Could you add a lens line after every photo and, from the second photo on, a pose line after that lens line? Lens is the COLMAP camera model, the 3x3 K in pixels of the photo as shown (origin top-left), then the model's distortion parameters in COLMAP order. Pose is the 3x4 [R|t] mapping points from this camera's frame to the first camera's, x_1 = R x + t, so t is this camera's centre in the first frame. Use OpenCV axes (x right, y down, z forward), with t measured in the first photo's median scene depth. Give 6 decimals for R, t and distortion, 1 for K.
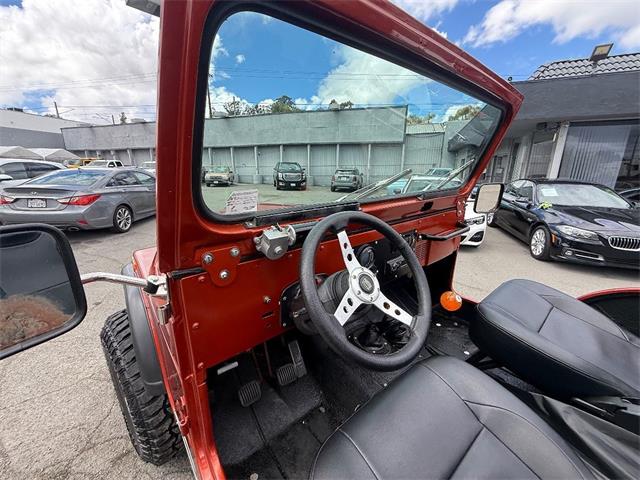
lens RADIAL K [[254.2, 0, 319.5], [0, 254.2, 239.1], [0, 0, 1]] dist [-0.002503, -0.000086]
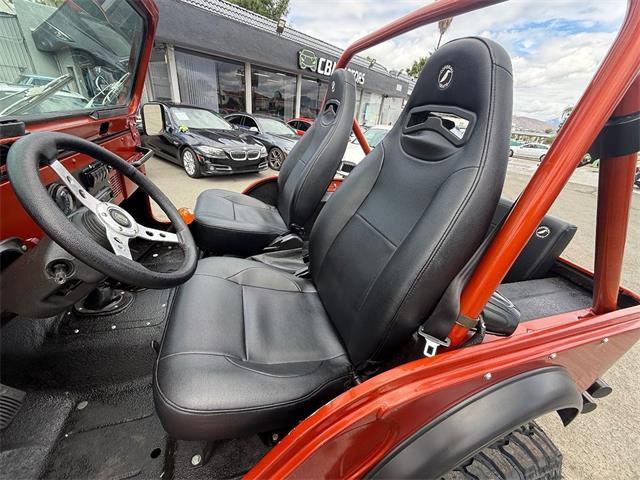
lens RADIAL K [[254.2, 0, 319.5], [0, 254.2, 239.1], [0, 0, 1]] dist [-0.002503, -0.000086]
pose [[0.358800, -0.388079, 0.848915, -0.042992], [0.146627, 0.921615, 0.359341, 0.003305], [-0.921826, -0.004458, 0.387579, 0.001956]]
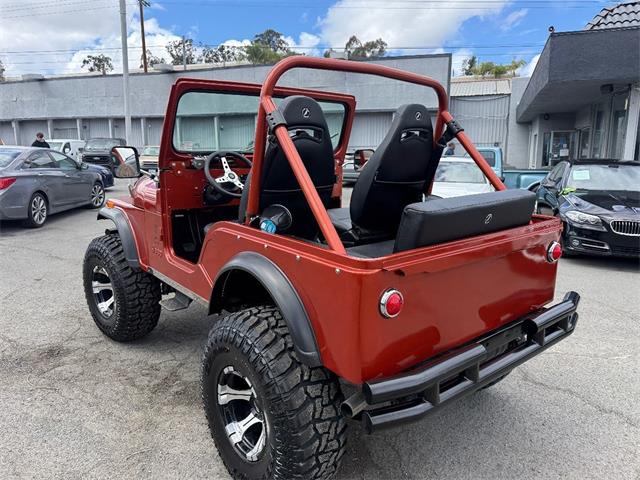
lens RADIAL K [[469.2, 0, 324.6], [0, 469.2, 242.5], [0, 0, 1]] dist [0.002597, -0.004611]
pose [[0.999815, 0.001952, -0.019136, 0.163809], [-0.003536, 0.996535, -0.083101, 0.166710], [0.018908, 0.083153, 0.996357, -0.502422]]
